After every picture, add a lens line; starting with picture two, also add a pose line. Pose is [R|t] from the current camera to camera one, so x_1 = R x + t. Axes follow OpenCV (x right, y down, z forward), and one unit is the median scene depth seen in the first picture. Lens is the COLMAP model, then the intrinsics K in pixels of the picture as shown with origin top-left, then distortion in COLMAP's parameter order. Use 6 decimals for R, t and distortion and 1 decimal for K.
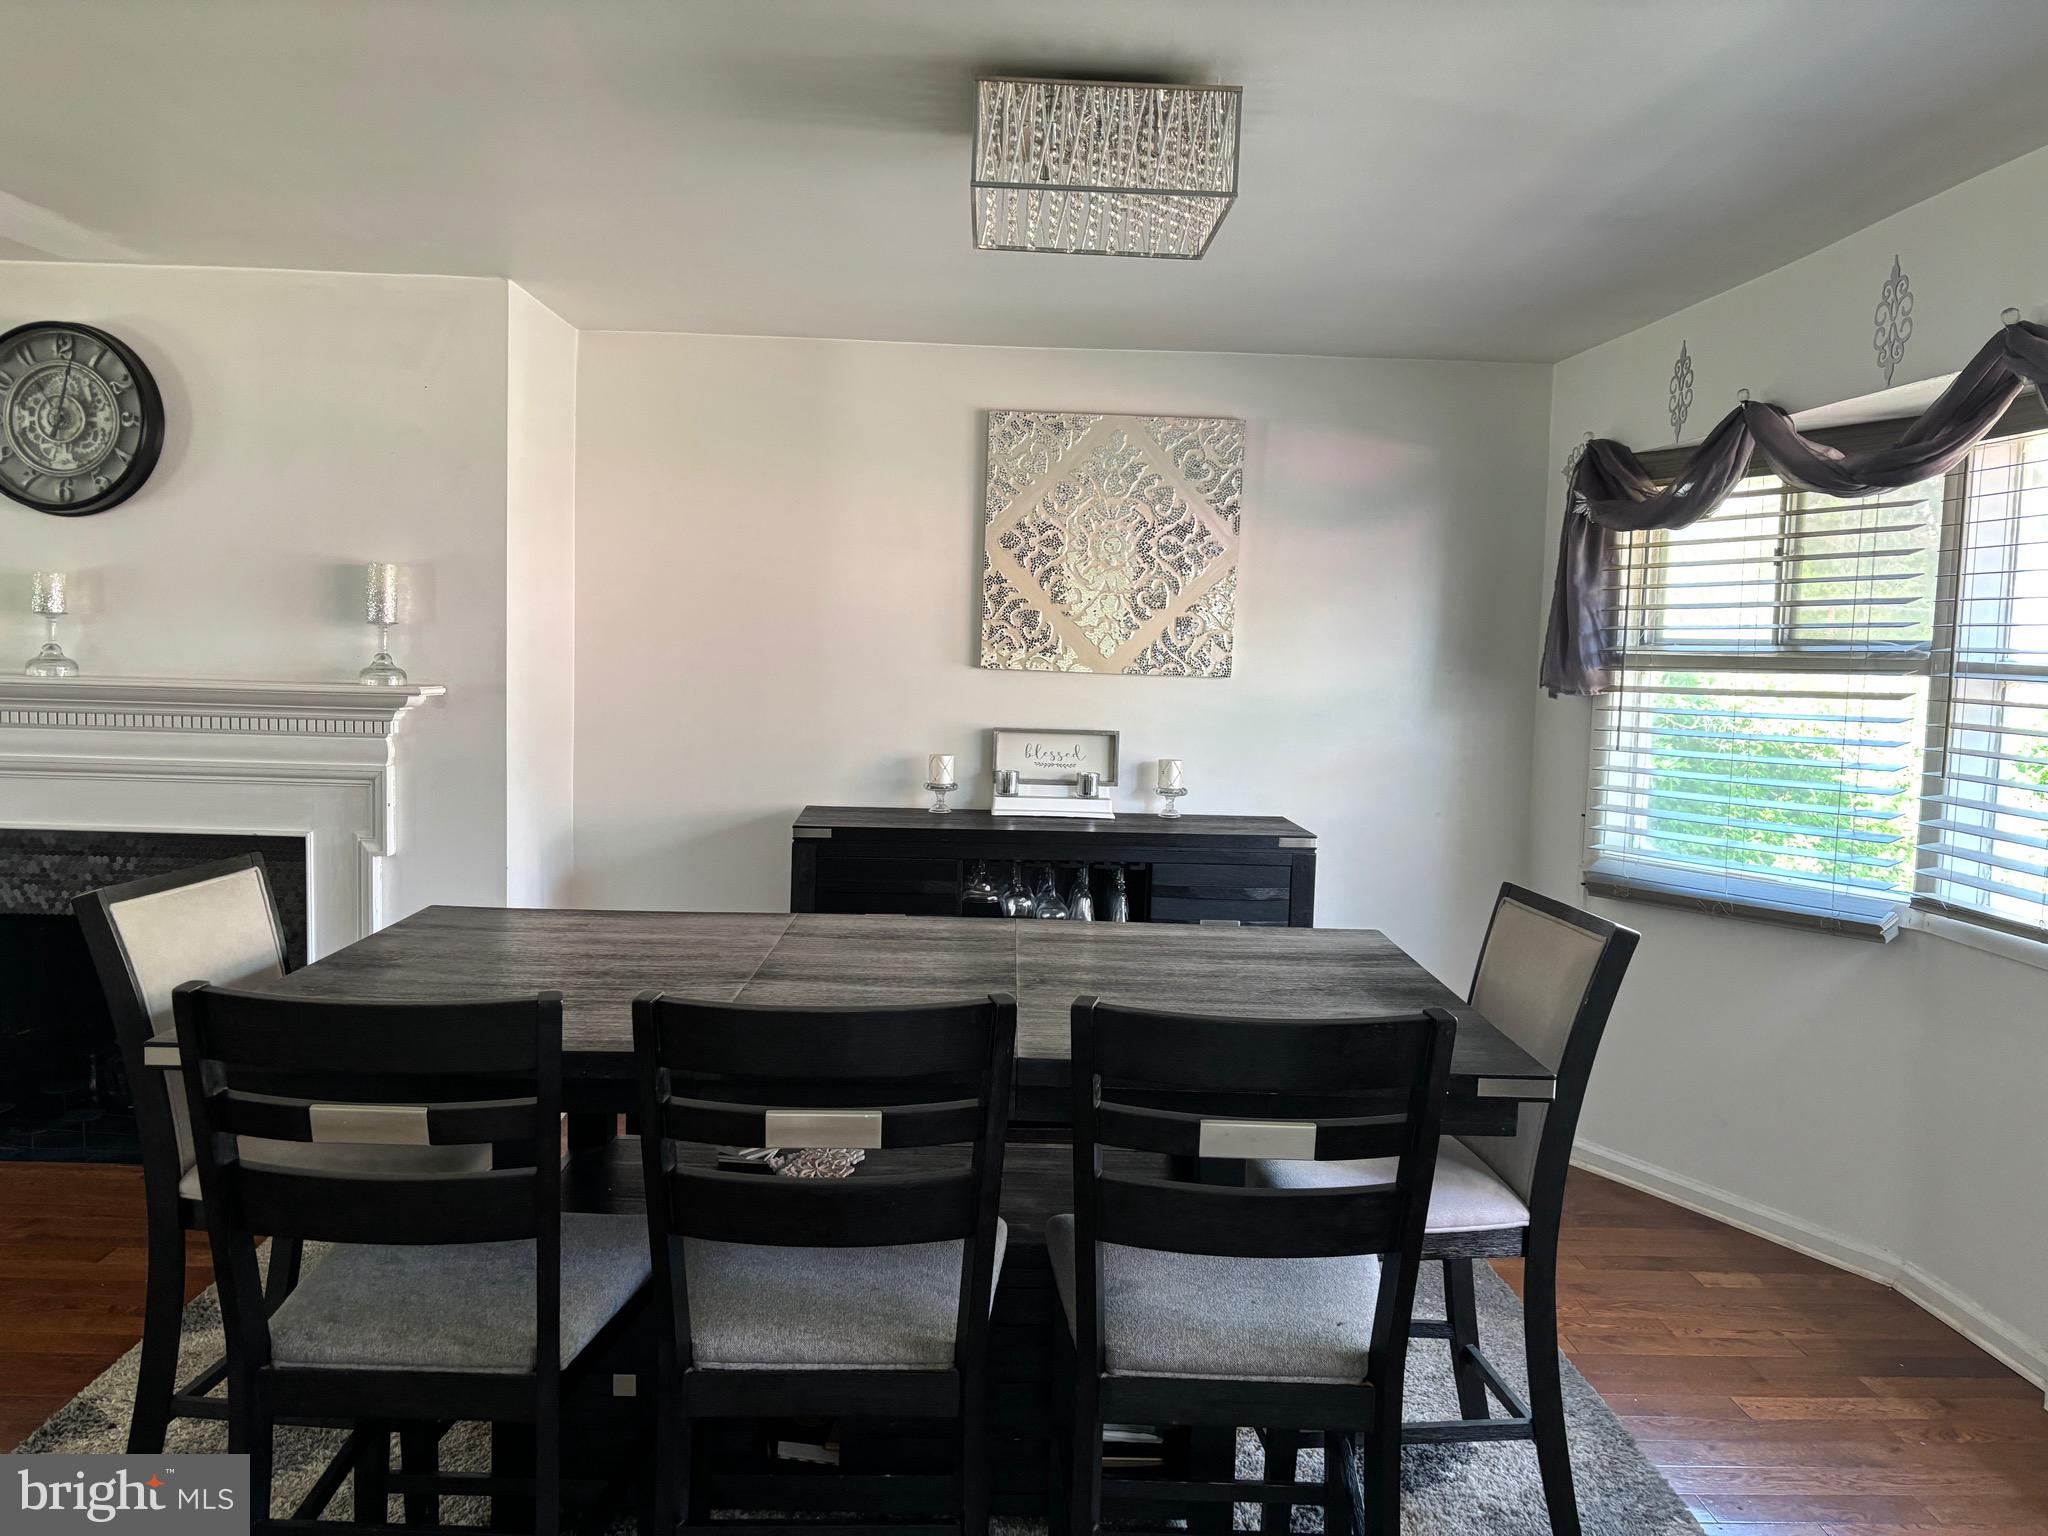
lens RADIAL K [[1548.0, 0, 1029.0], [0, 1548.0, 773.4], [0, 0, 1]] dist [0.048472, -0.059858]
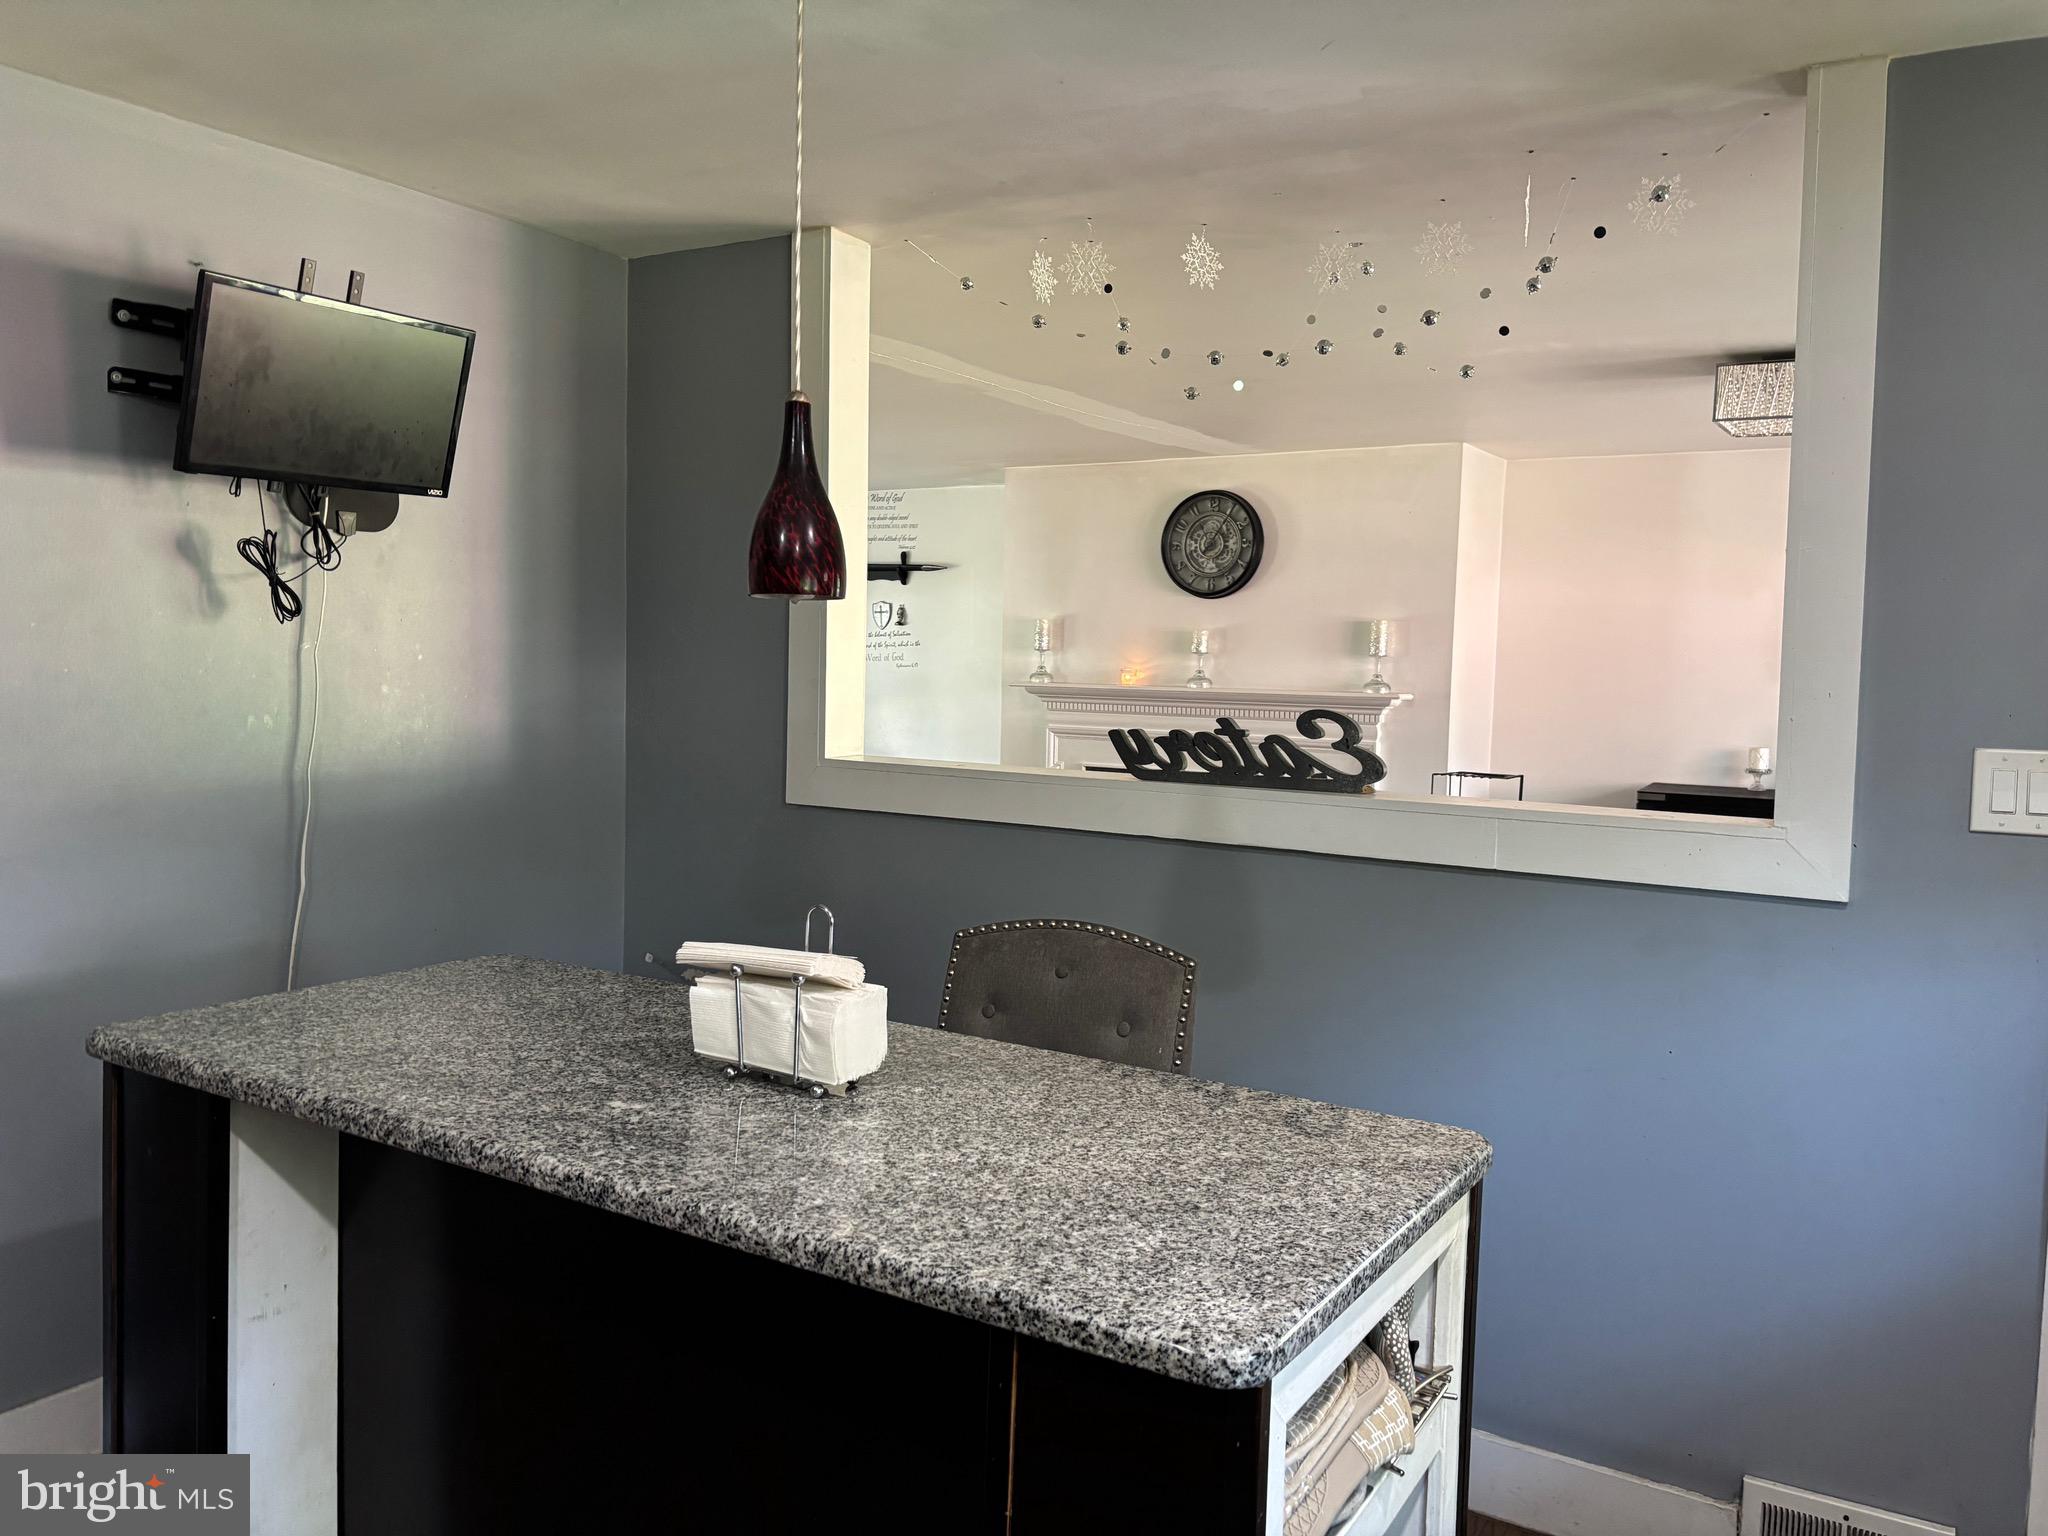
lens RADIAL K [[1548.0, 0, 1016.4], [0, 1548.0, 784.5], [0, 0, 1]] dist [0.048472, -0.059858]
pose [[0.834007, 0.035443, -0.550614, 0.181532], [-0.046265, 0.998912, -0.005778, 0.068018], [0.549810, 0.030293, 0.834740, -0.593965]]
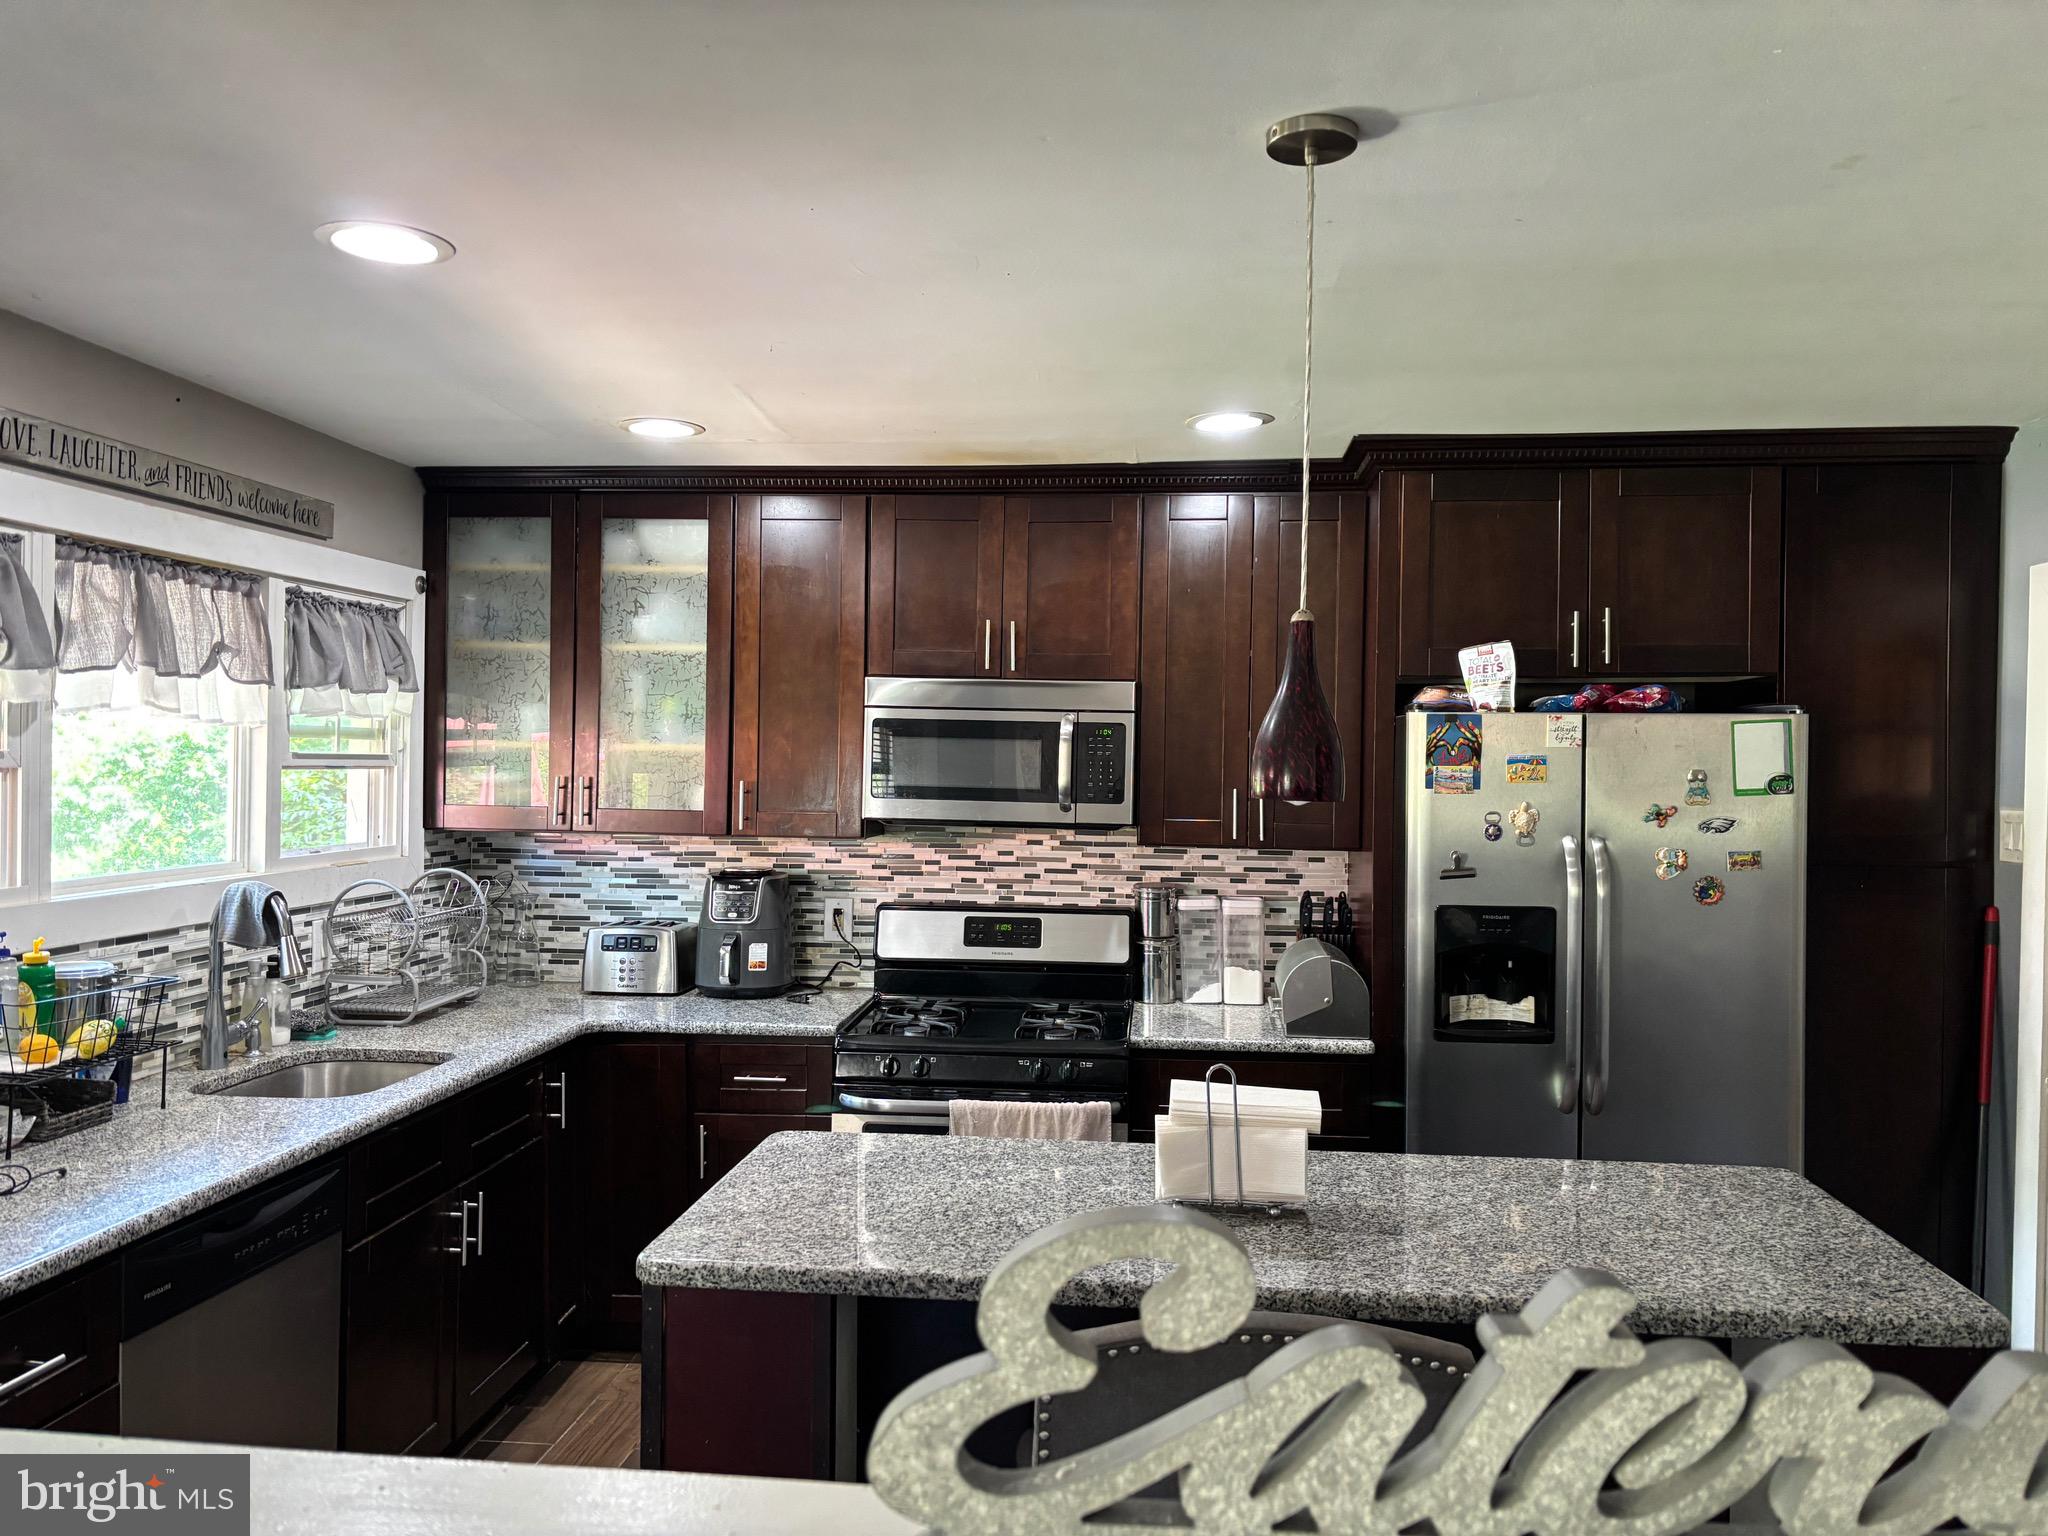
lens RADIAL K [[1548.0, 0, 1023.4], [0, 1548.0, 767.4], [0, 0, 1]] dist [0.048472, -0.059858]
pose [[-0.990597, -0.045114, 0.129158, -0.184385], [-0.034022, 0.995642, 0.086834, -0.066705], [-0.132512, 0.081624, -0.987815, 0.487465]]
